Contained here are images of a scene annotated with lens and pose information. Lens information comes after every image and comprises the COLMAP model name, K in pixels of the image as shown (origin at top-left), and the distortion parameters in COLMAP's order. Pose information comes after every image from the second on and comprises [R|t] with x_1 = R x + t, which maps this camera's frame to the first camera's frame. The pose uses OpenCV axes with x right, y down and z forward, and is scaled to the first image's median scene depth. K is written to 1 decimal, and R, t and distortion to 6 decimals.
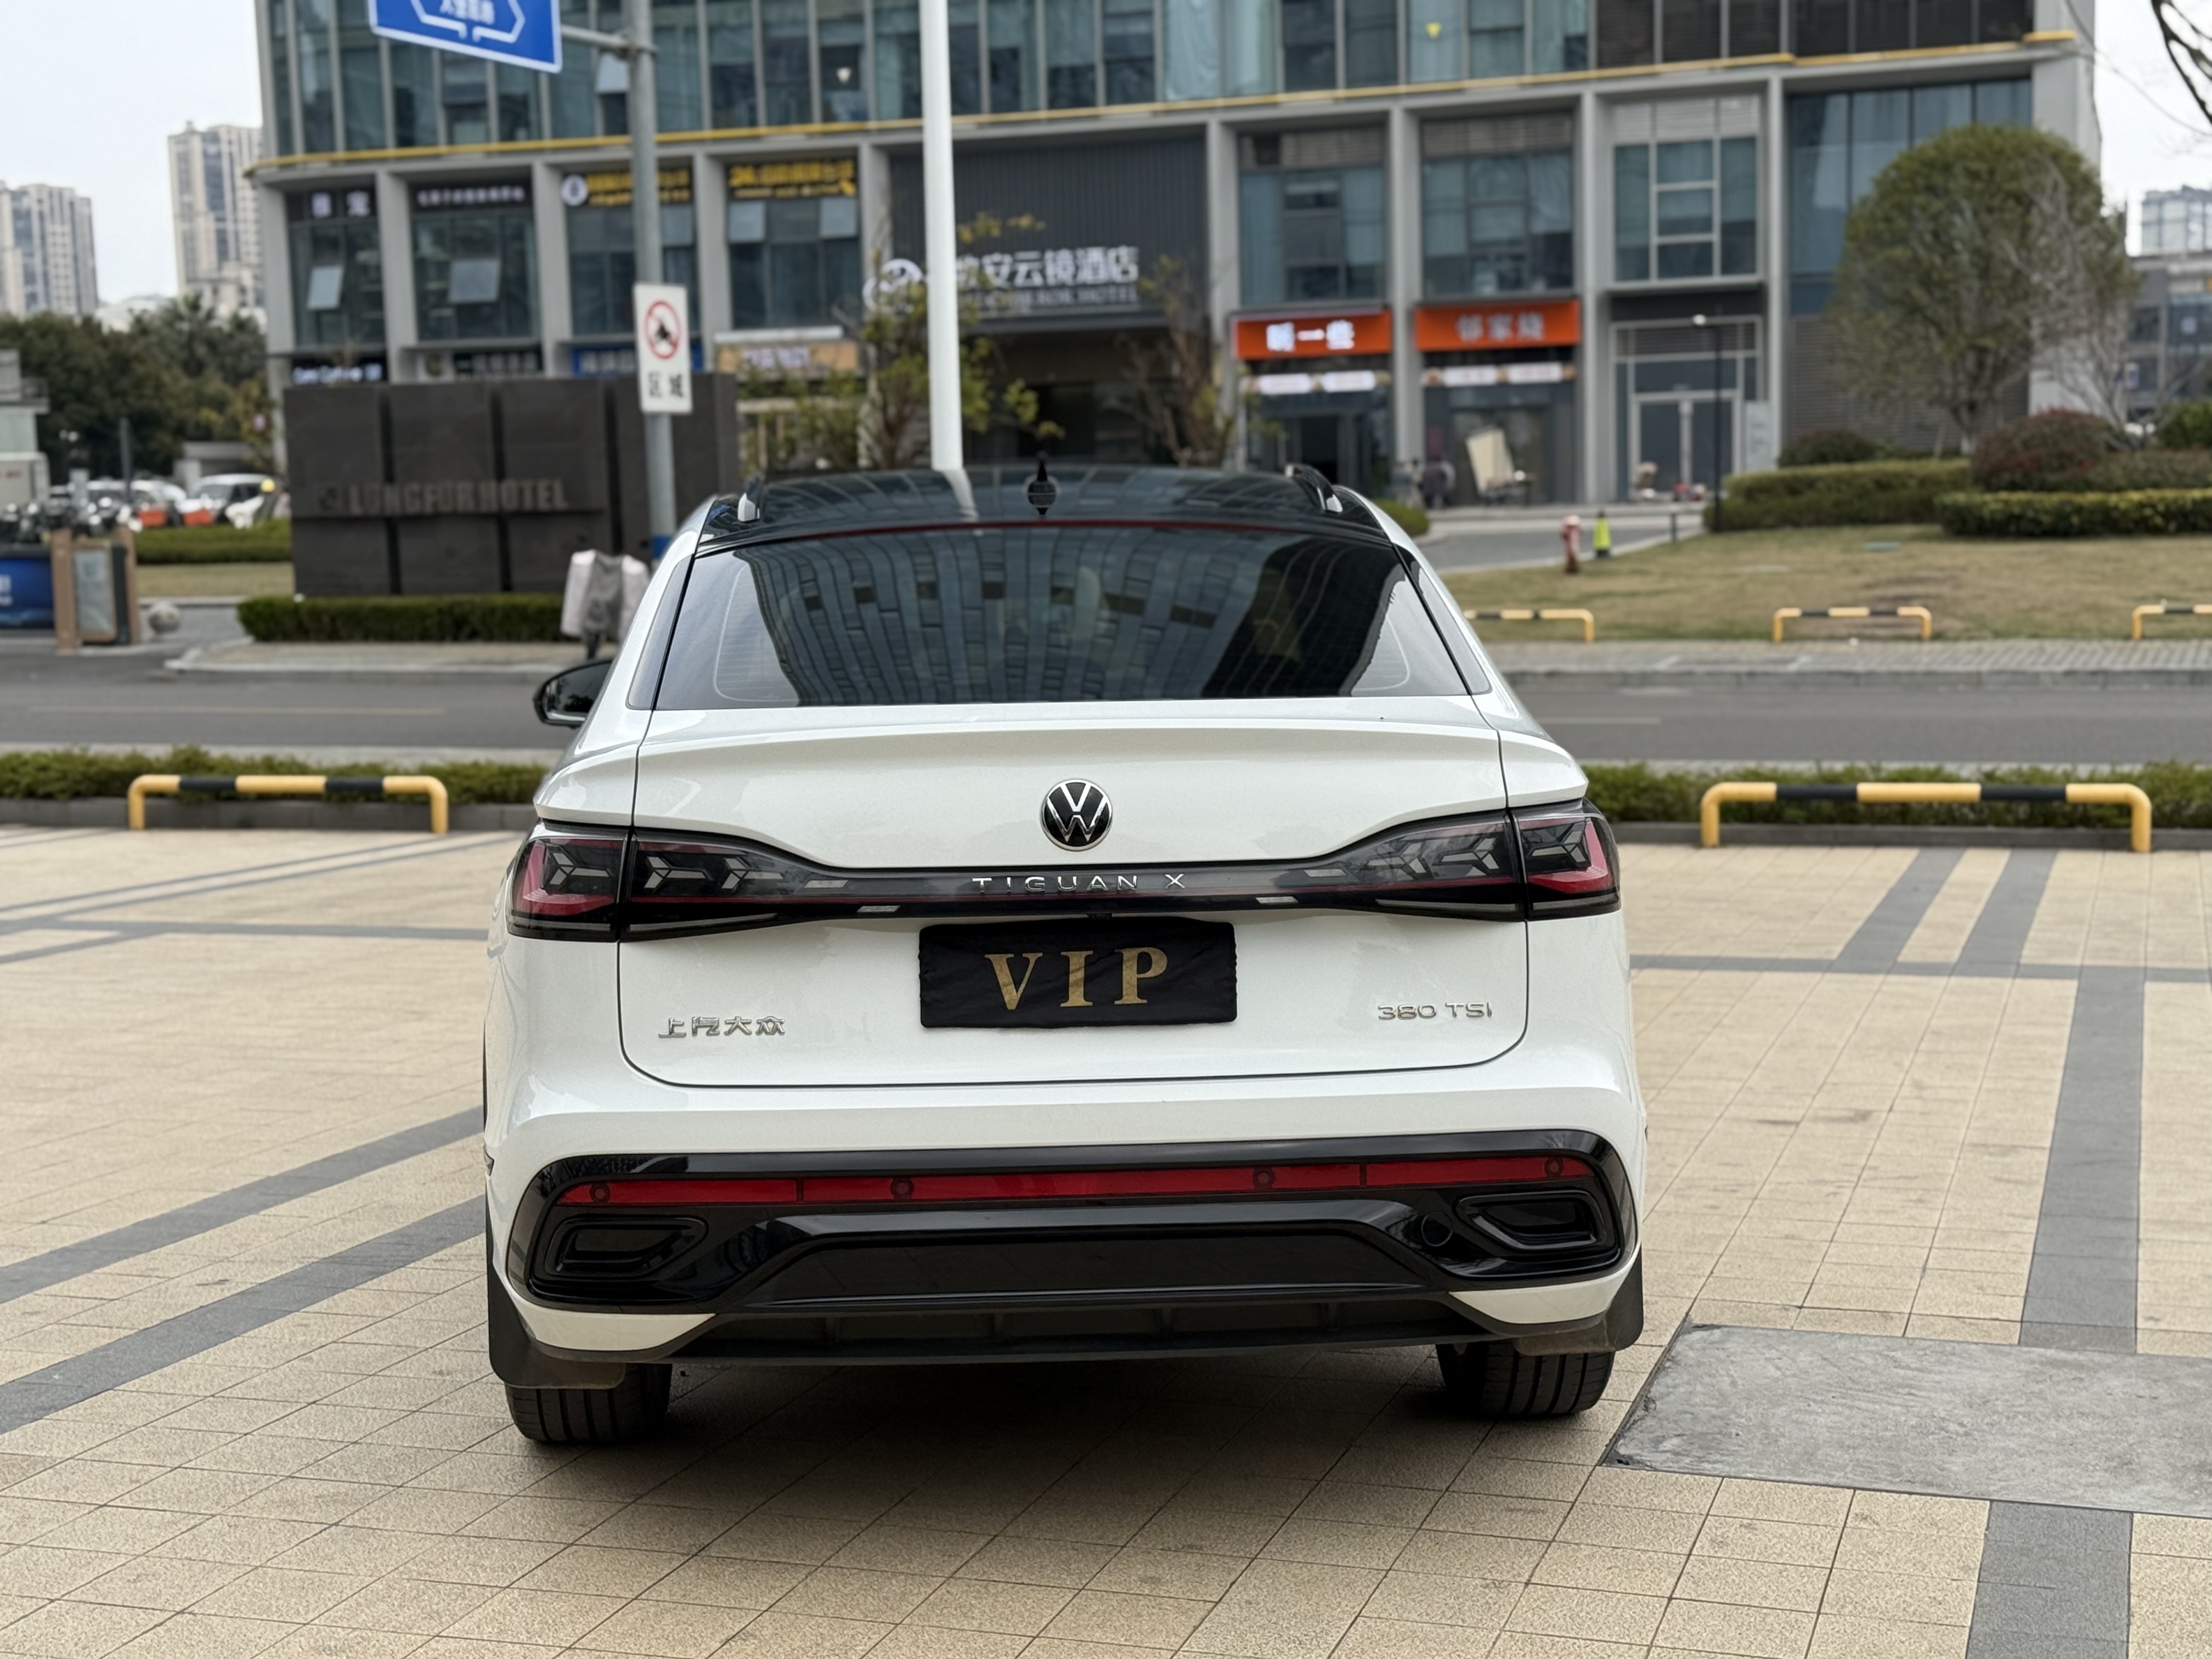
lens RADIAL K [[3264.2, 0, 1092.0], [0, 3264.2, 826.4], [0, 0, 1]] dist [0.120999, 0.000000]
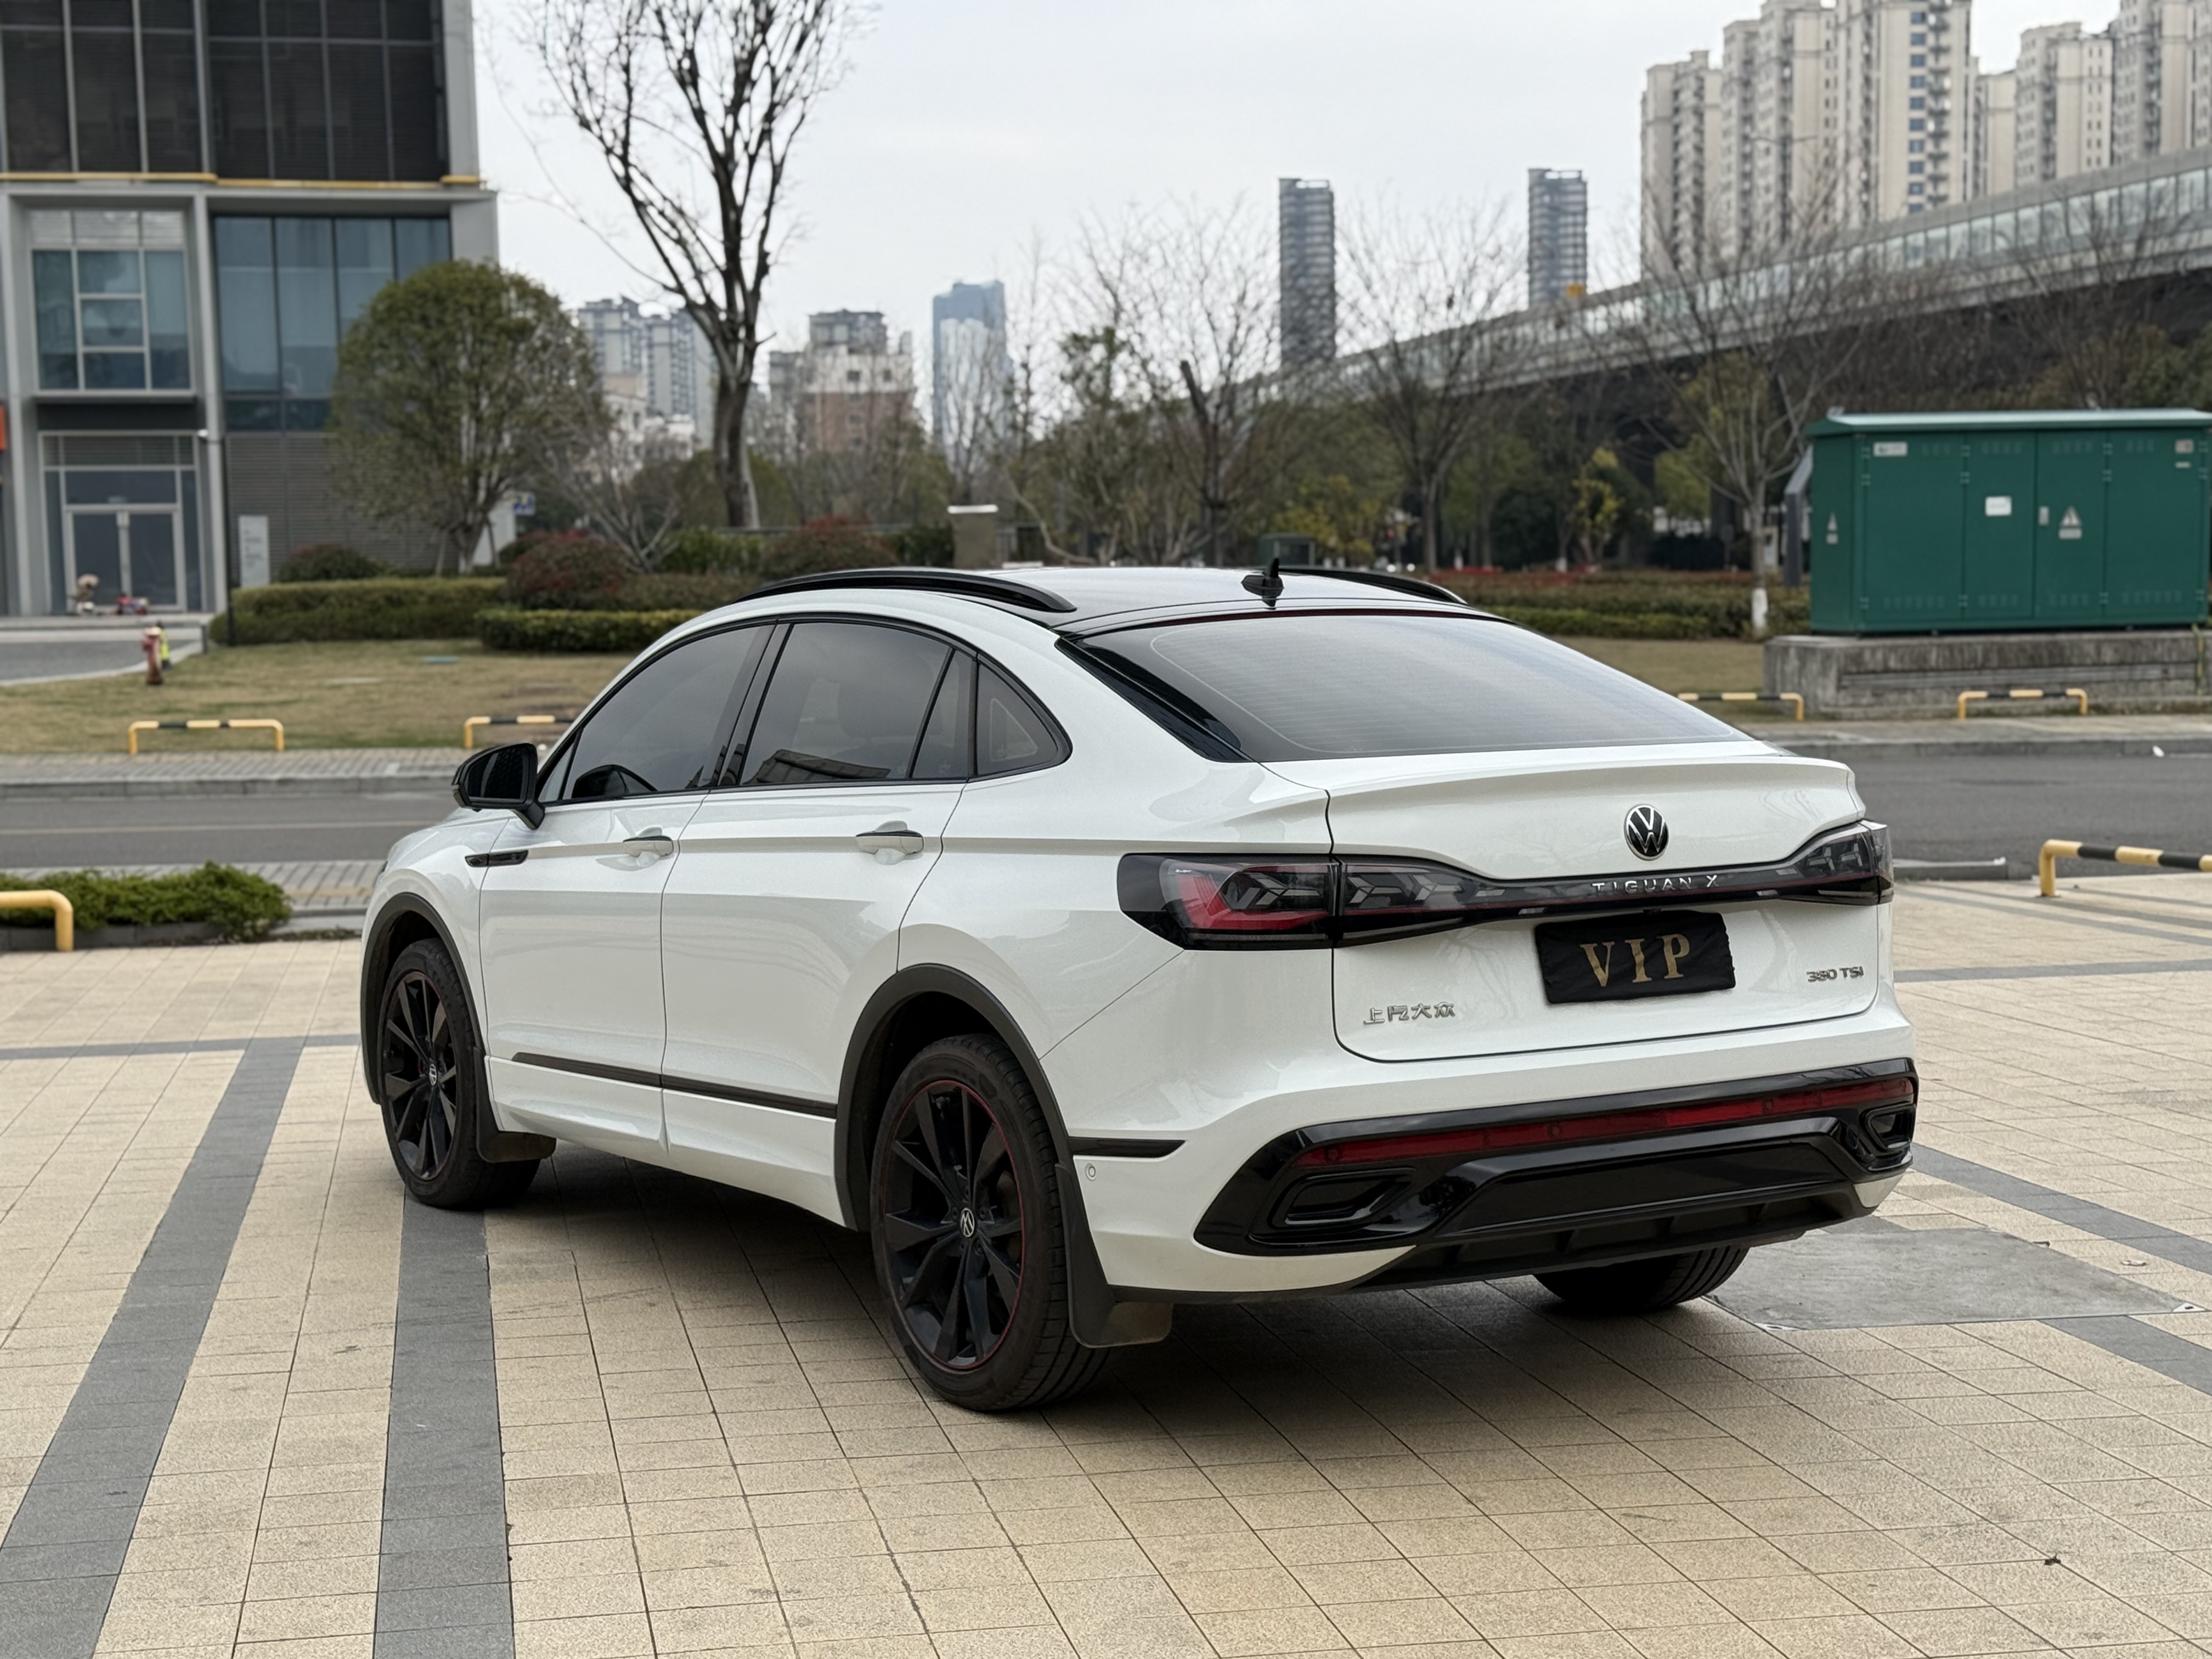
lens RADIAL K [[3264.2, 0, 1095.7], [0, 3264.2, 829.6], [0, 0, 1]] dist [0.120999, 0.000000]
pose [[0.871166, -0.026684, 0.490264, -0.107794], [0.043642, 0.998778, -0.023187, 0.002042], [-0.489046, 0.041596, 0.871266, -0.002891]]
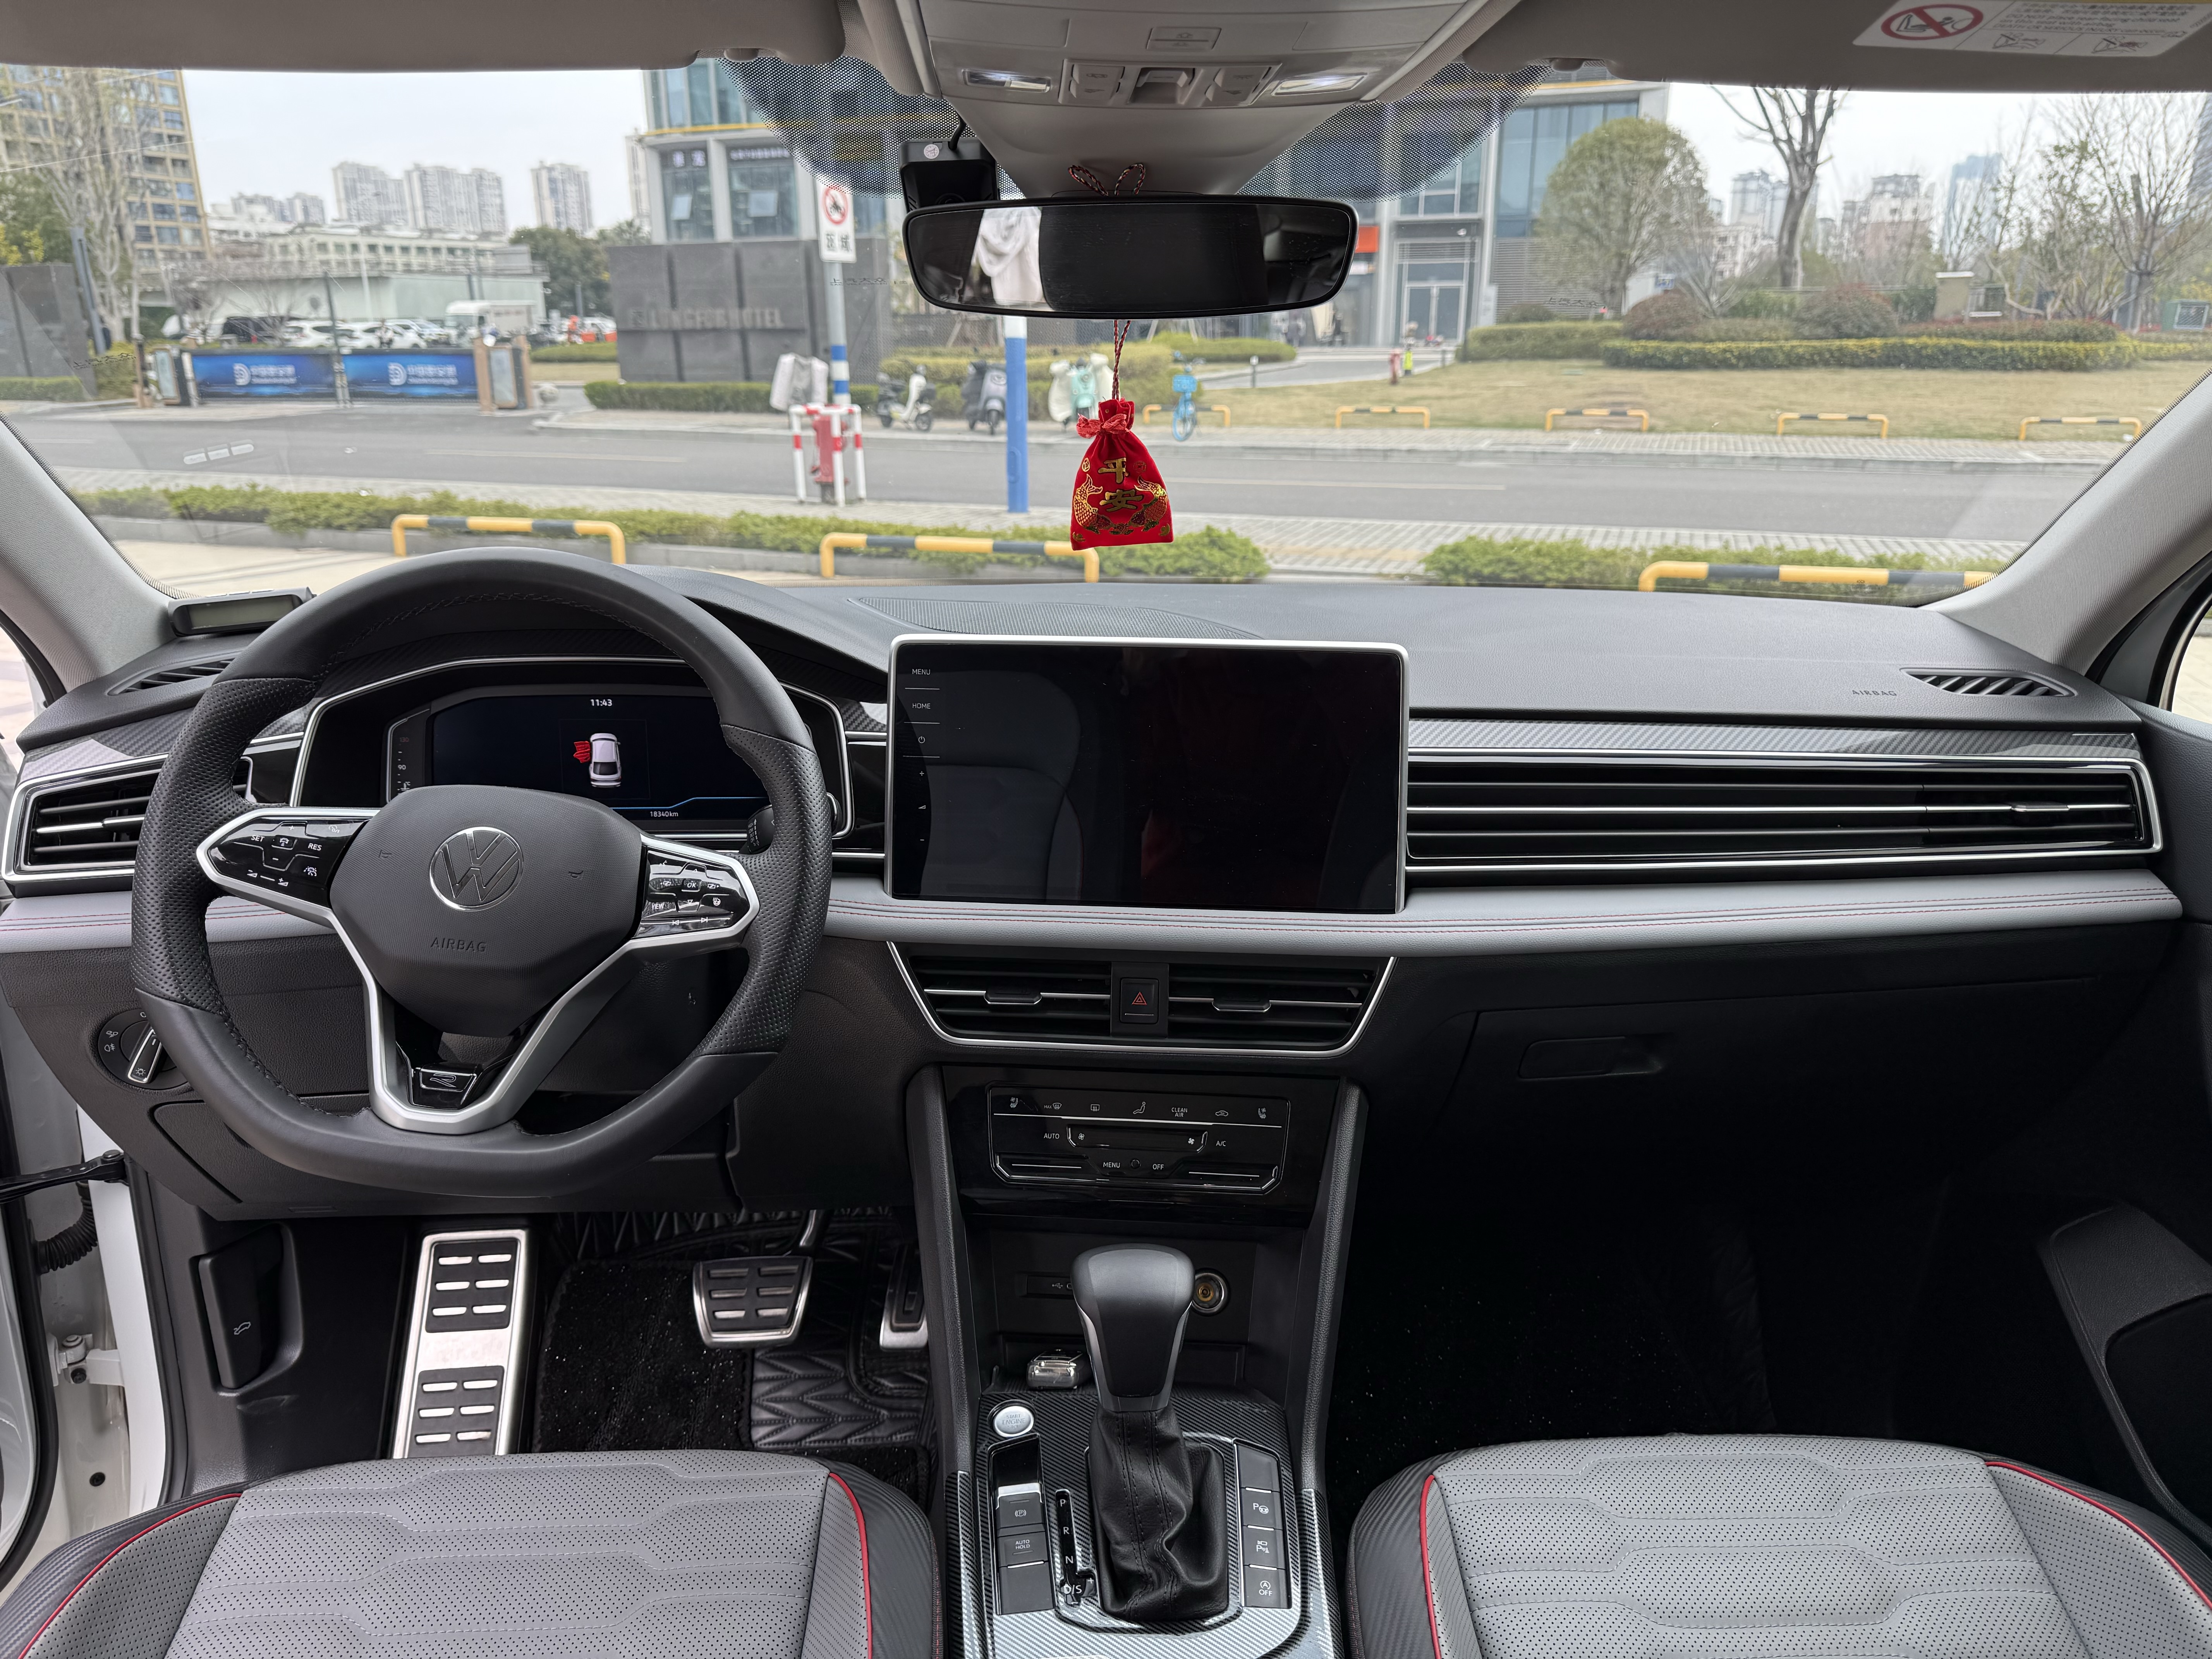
lens RADIAL K [[1576.8, 0, 1114.5], [0, 1576.8, 845.0], [0, 0, 1]] dist [0.011622, -0.013190]
pose [[0.999721, 0.017652, 0.015719, -0.005710], [-0.020522, 0.978169, 0.206793, -0.012070], [-0.011725, -0.207058, 0.978258, 0.187454]]
